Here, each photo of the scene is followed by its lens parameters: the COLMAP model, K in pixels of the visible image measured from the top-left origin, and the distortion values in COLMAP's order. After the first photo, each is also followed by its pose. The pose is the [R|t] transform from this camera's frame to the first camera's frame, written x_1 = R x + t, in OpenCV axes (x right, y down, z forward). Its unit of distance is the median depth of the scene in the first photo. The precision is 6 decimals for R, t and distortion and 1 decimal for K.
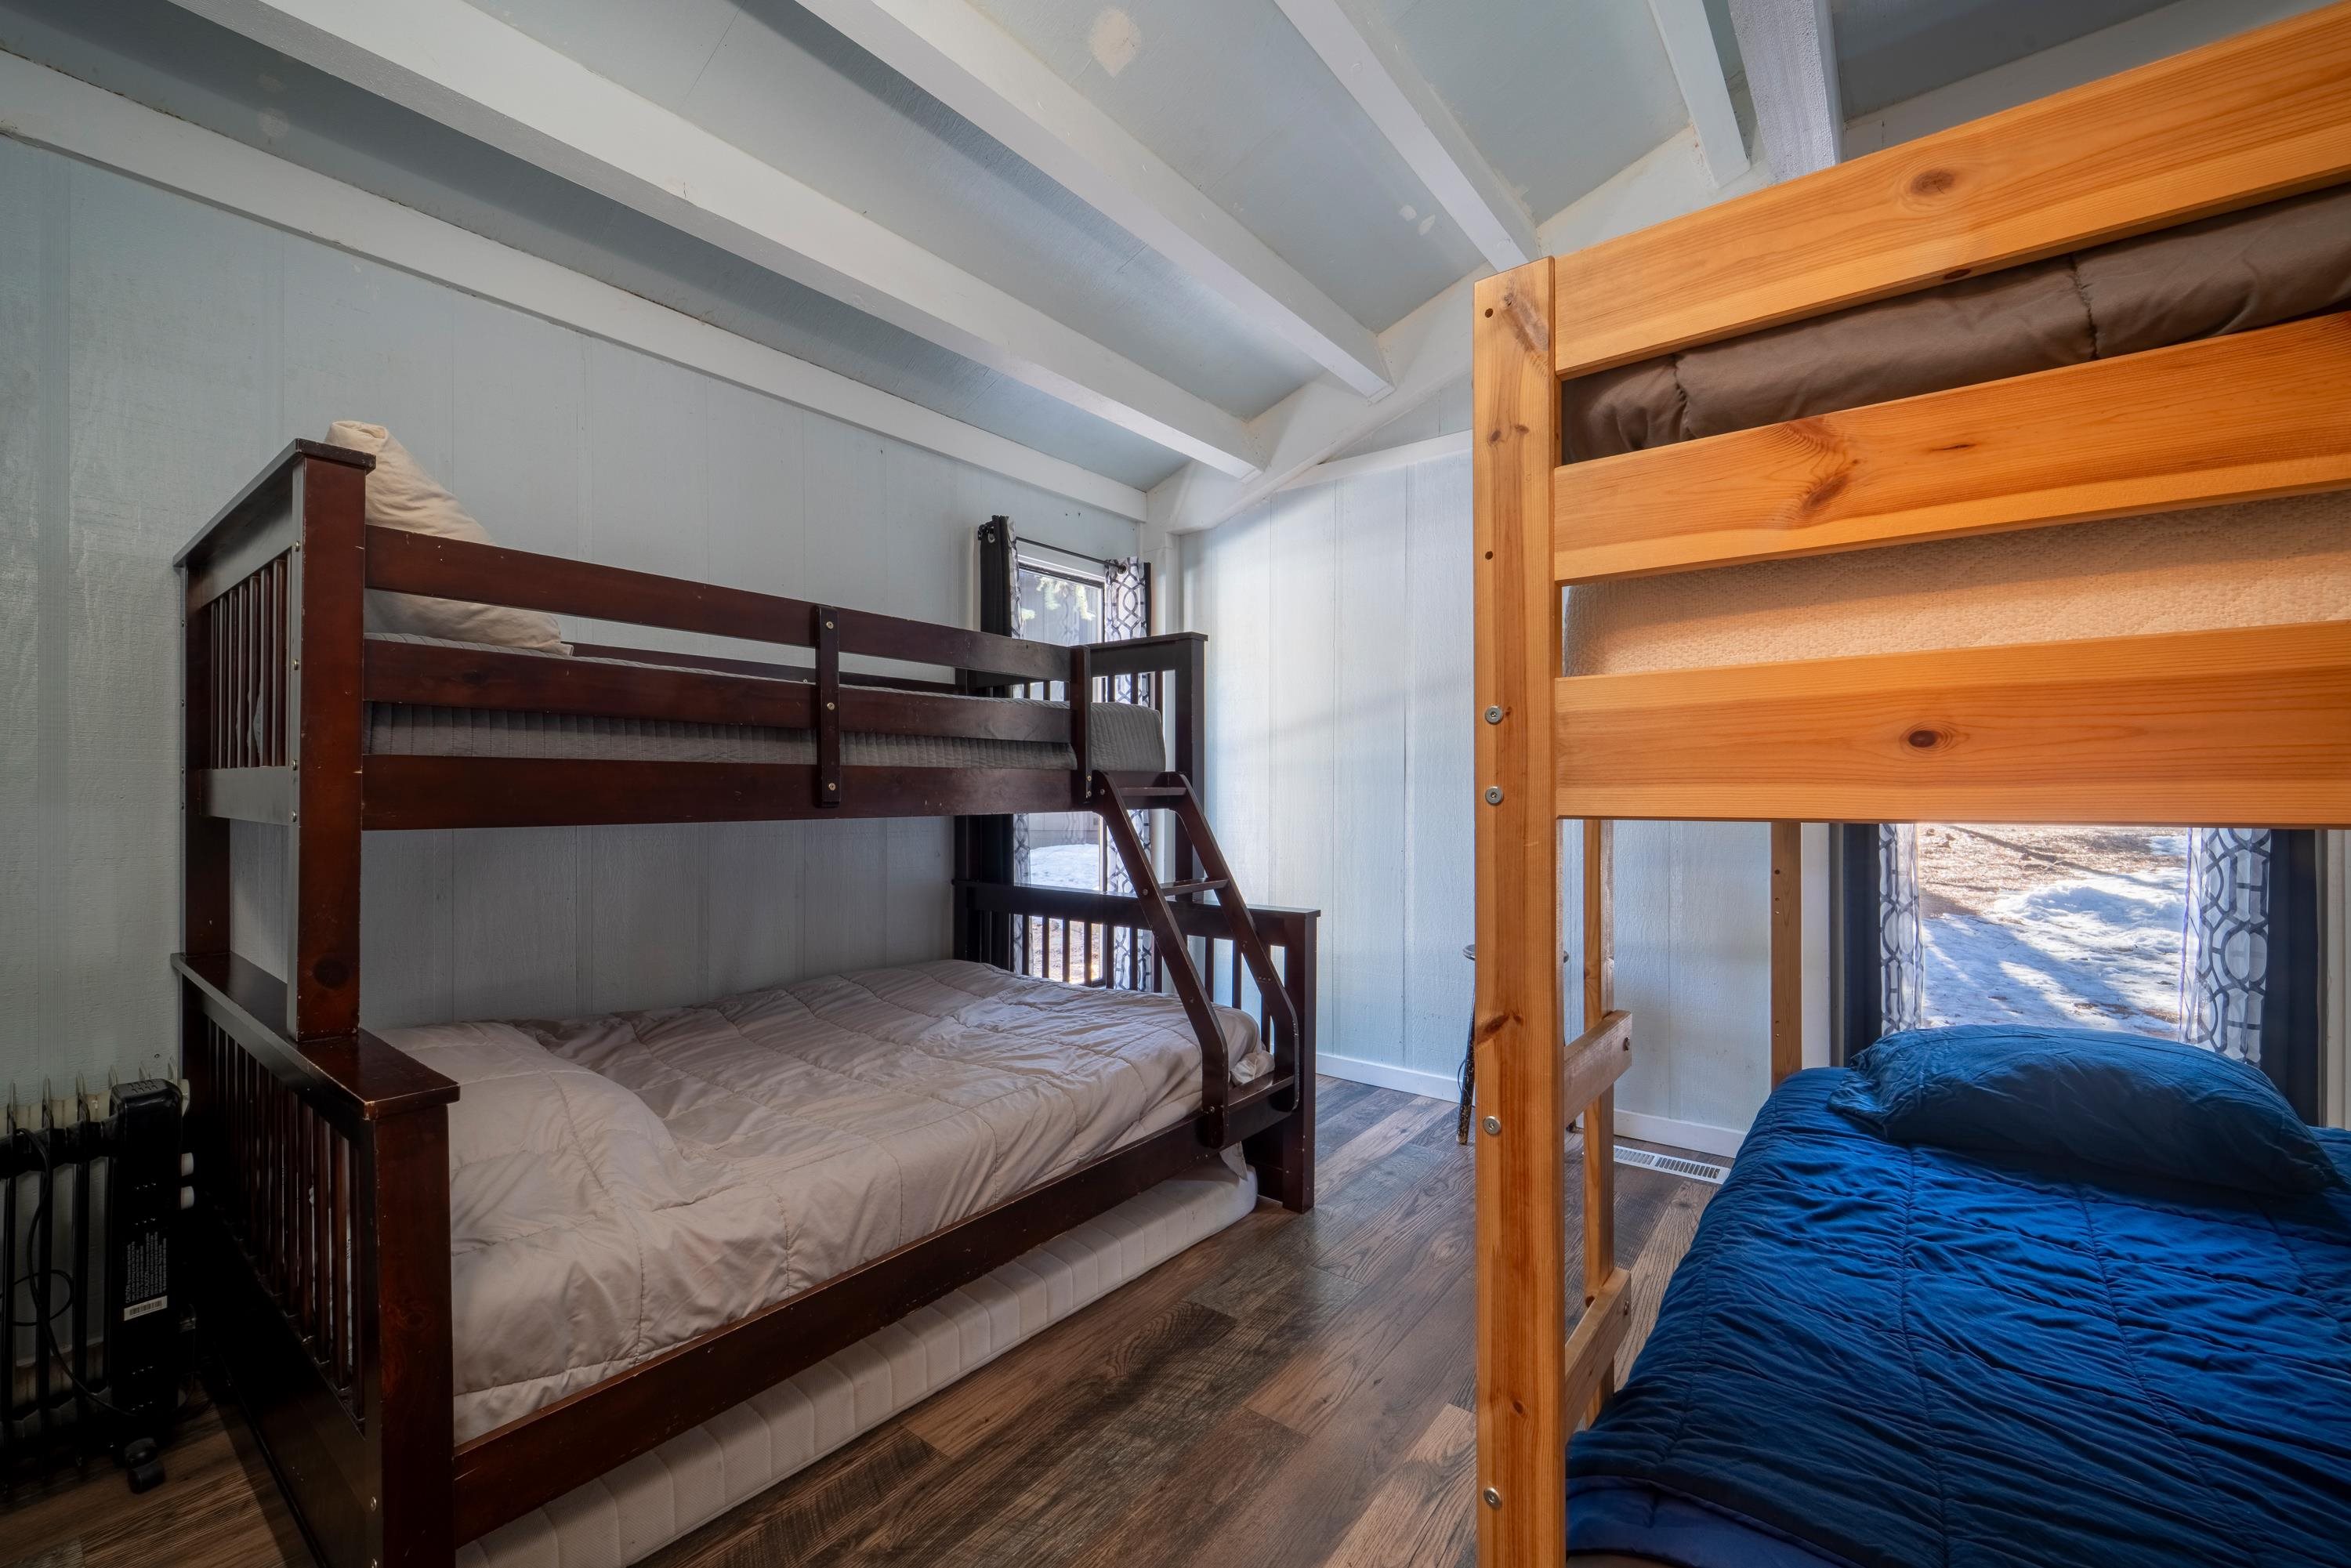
lens RADIAL K [[950.0, 0, 1180.8], [0, 950.0, 784.9], [0, 0, 1]] dist [-0.002937, -0.000284]
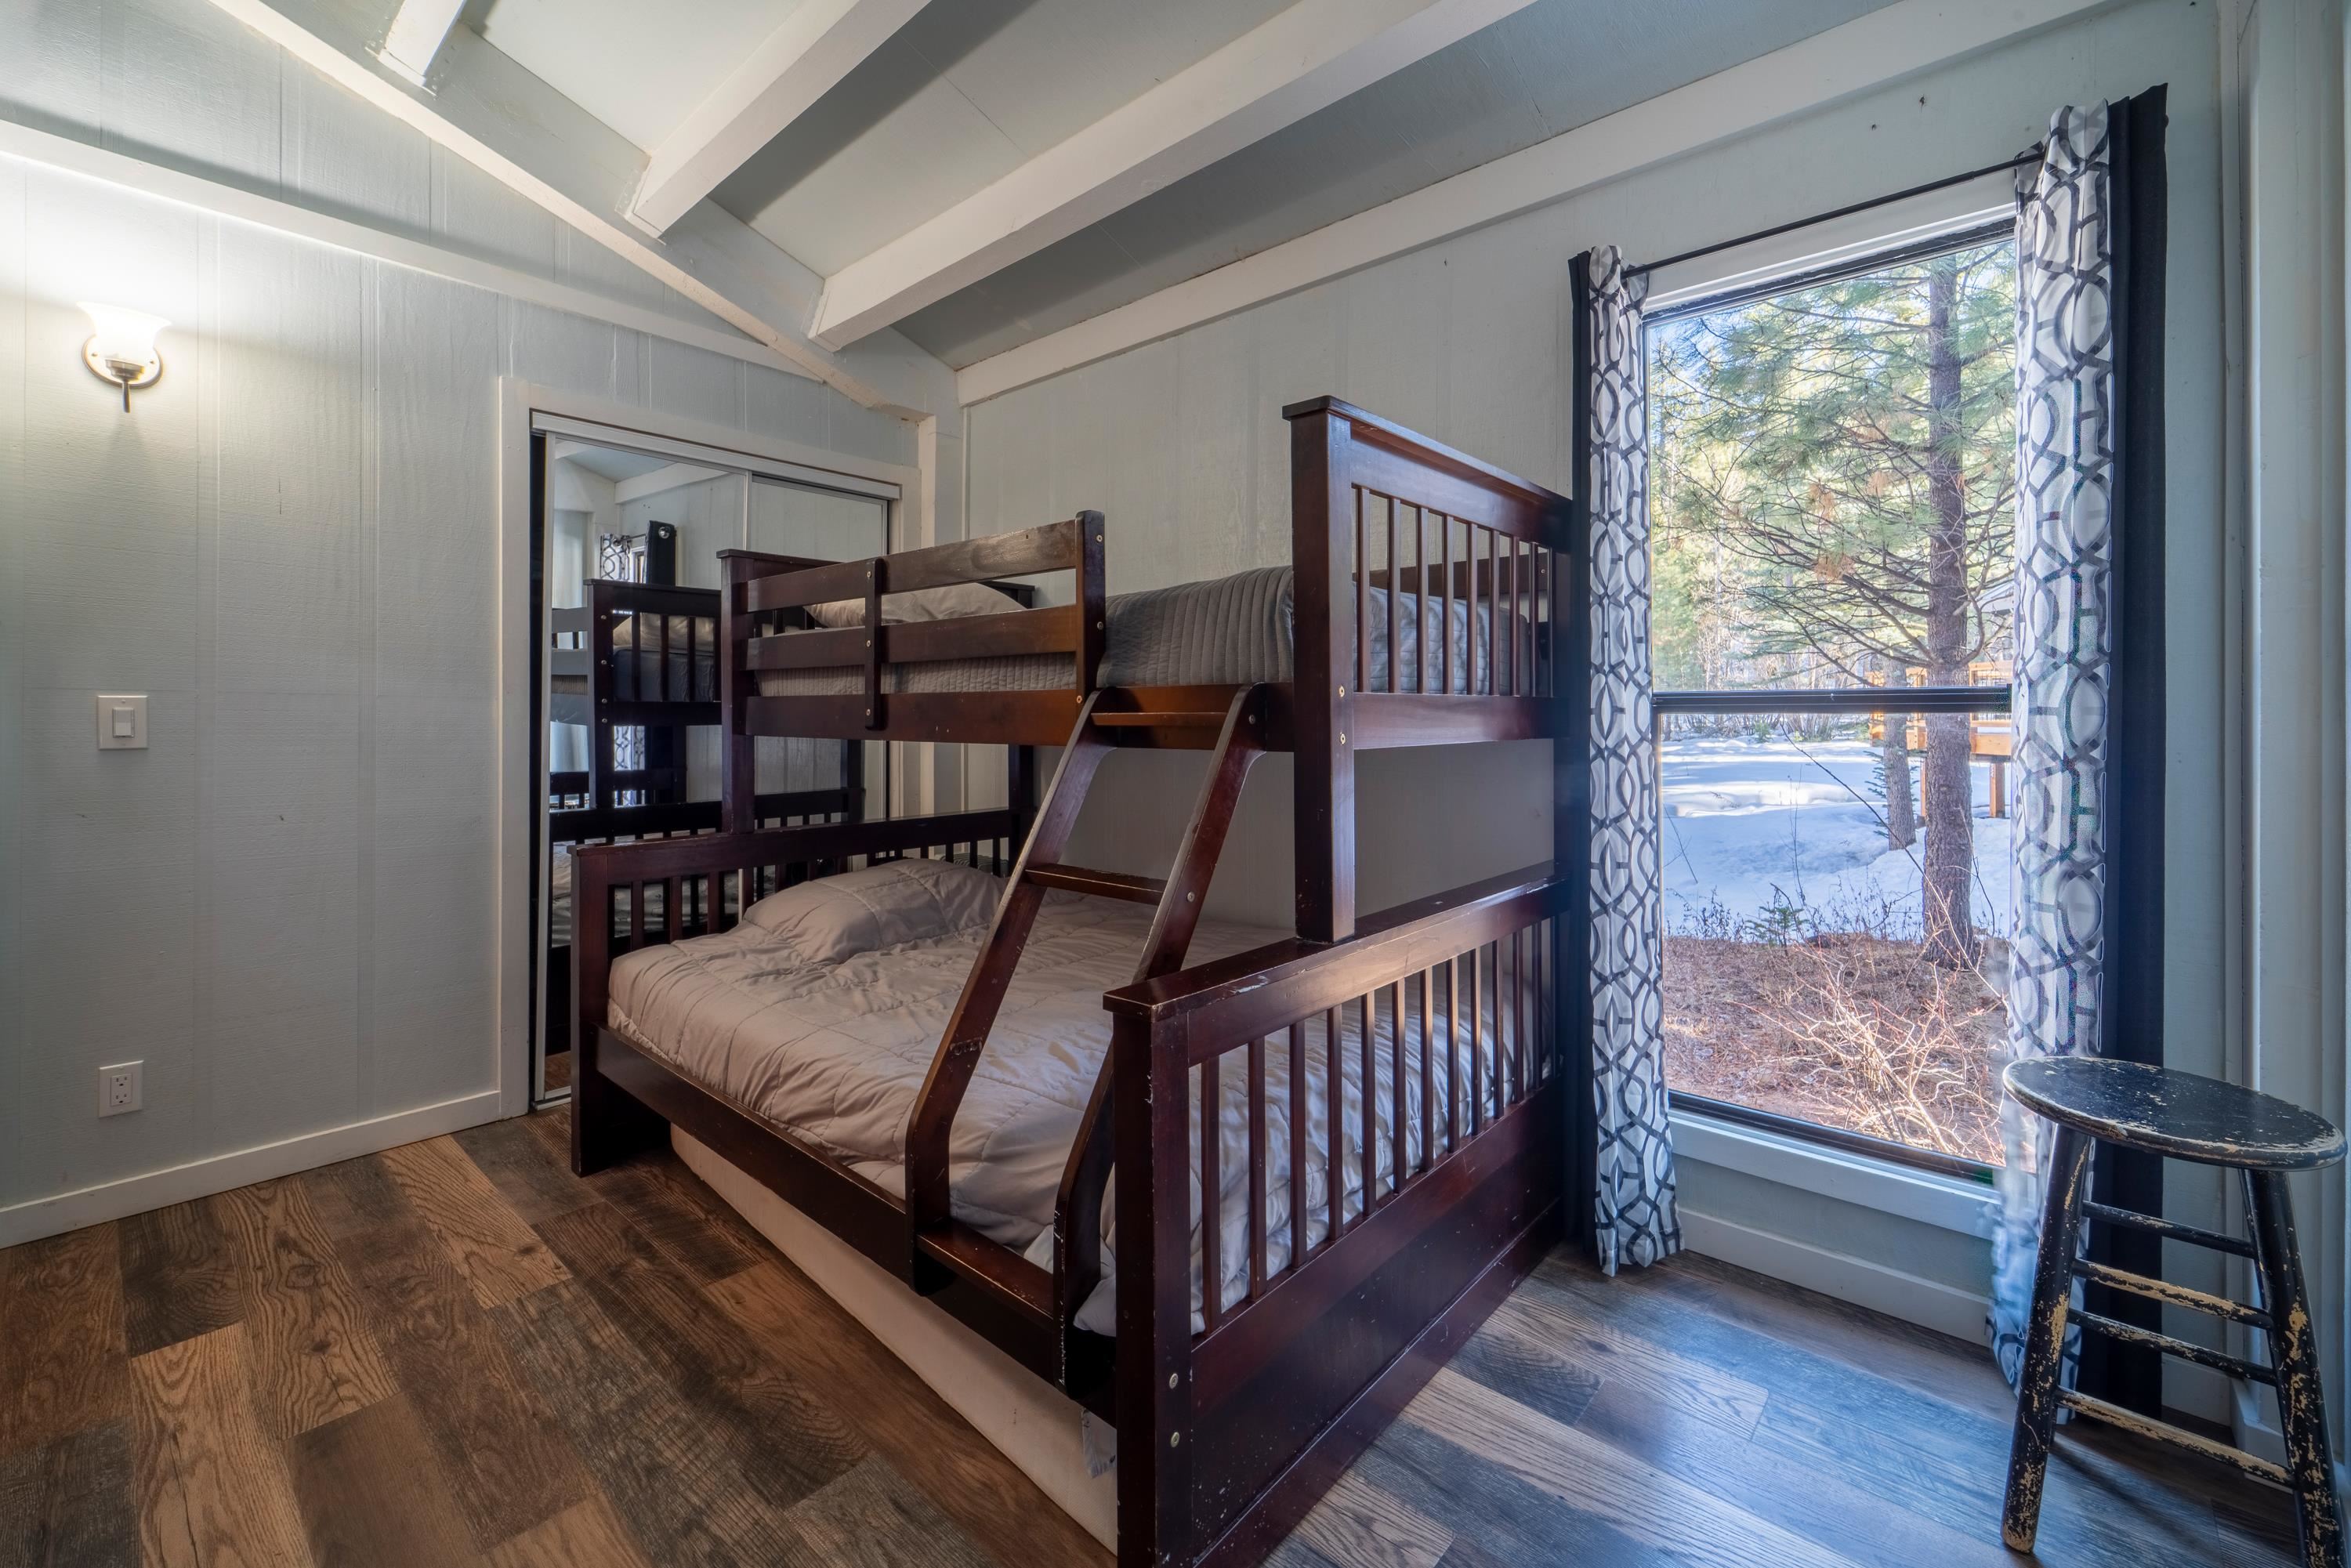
lens RADIAL K [[970.8, 0, 1180.3], [0, 970.8, 713.6], [0, 0, 1]] dist [0.000911, 0.000085]
pose [[-0.066272, 0.001211, -0.997801, 0.813356], [0.003794, 0.999992, 0.000962, 0.002804], [0.997794, -0.003722, -0.066276, 1.488515]]
